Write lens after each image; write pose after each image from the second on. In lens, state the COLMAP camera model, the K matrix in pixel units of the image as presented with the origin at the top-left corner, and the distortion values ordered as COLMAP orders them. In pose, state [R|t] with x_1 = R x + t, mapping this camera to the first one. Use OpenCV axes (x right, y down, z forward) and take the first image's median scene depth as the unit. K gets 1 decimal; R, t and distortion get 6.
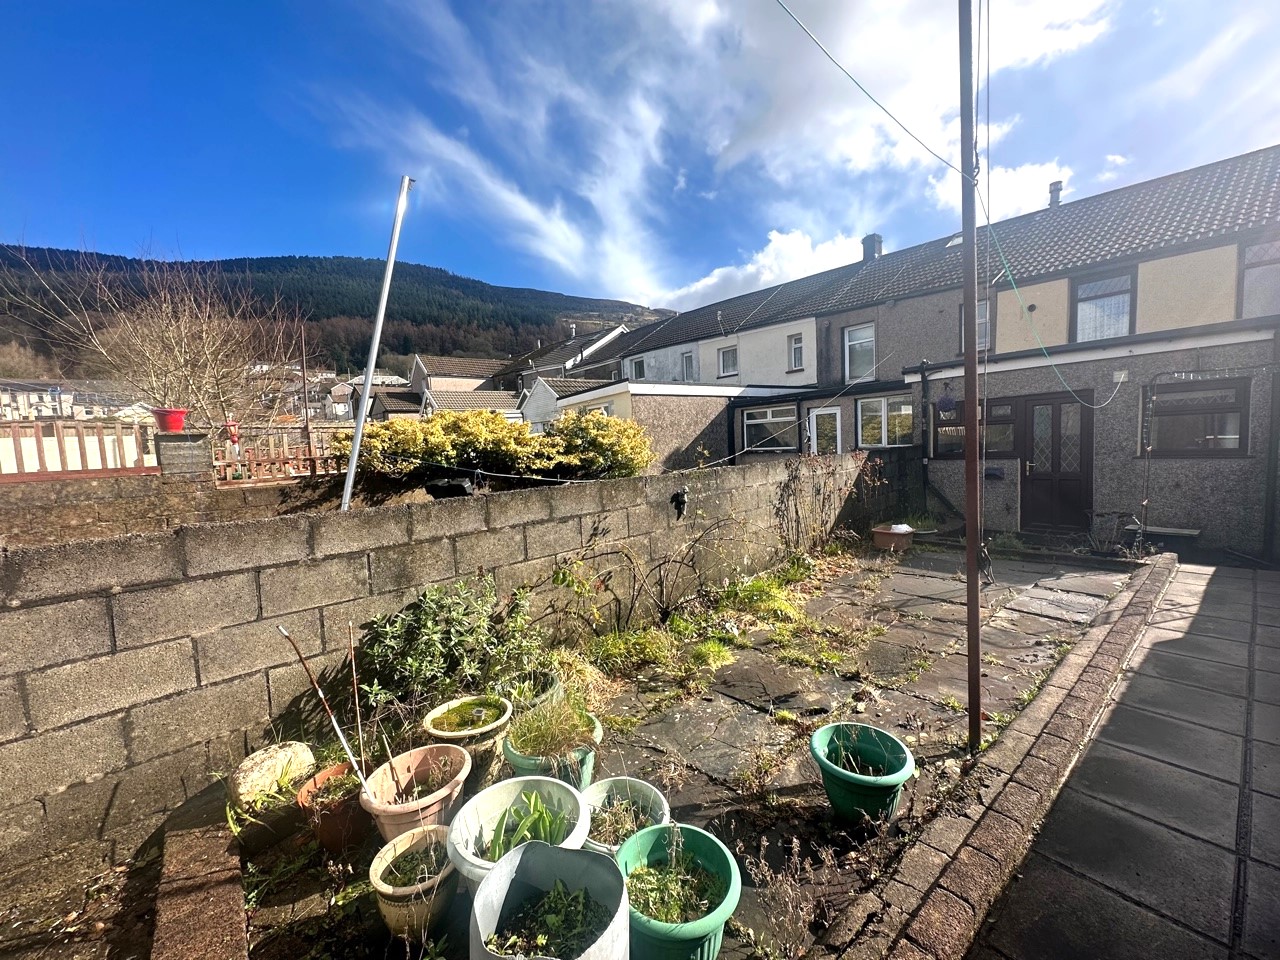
lens RADIAL K [[513.9, 0, 640.0], [0, 513.9, 480.0], [0, 0, 1]] dist [-0.001425, -0.000055]
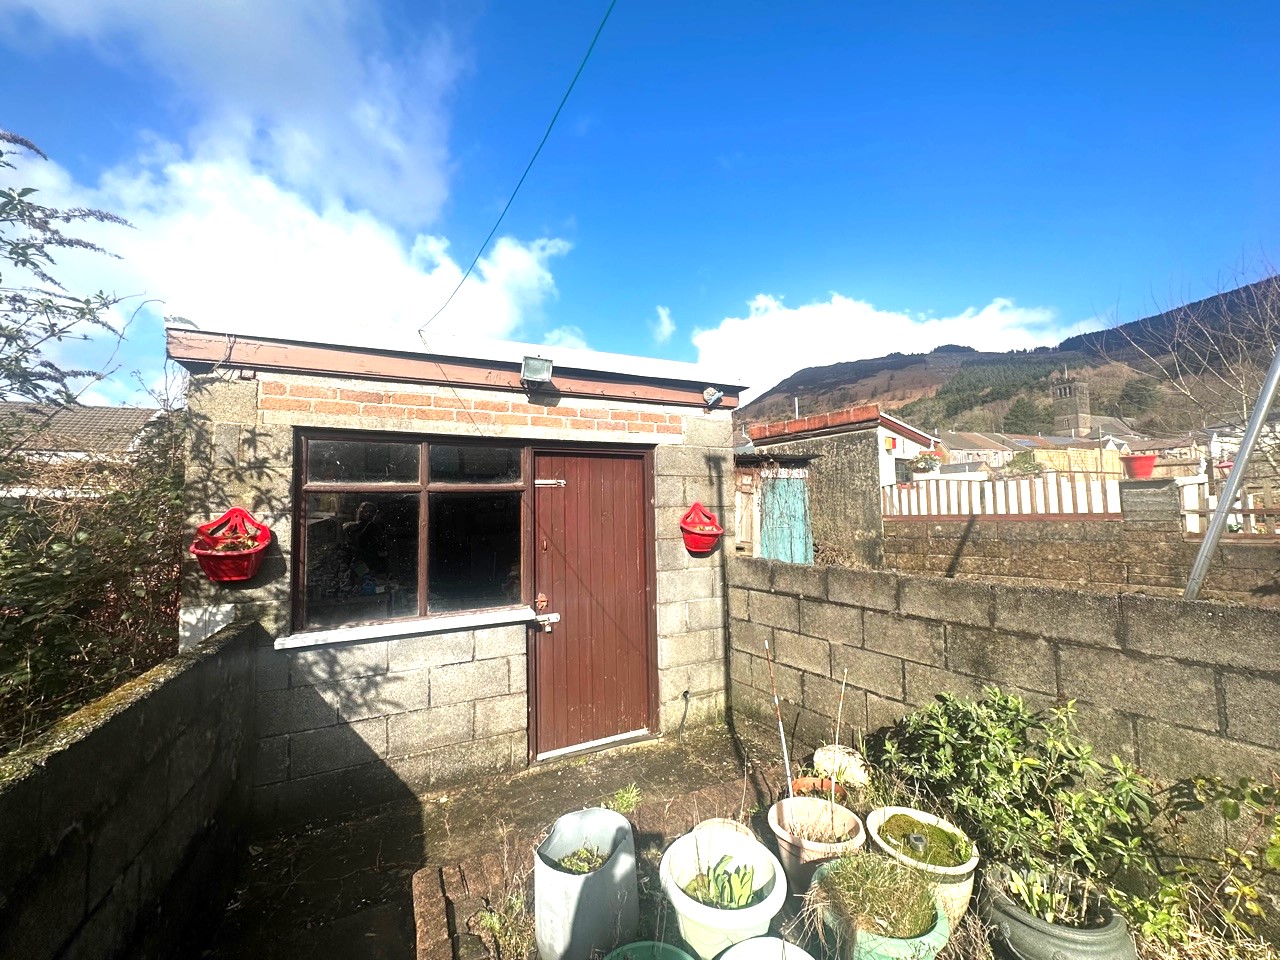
lens RADIAL K [[513.9, 0, 640.0], [0, 513.9, 480.0], [0, 0, 1]] dist [-0.001425, -0.000055]
pose [[-0.229542, -0.011697, -0.973228, 0.493182], [-0.040318, 0.999184, -0.002500, -0.094485], [0.972463, 0.038665, -0.229827, 0.573301]]
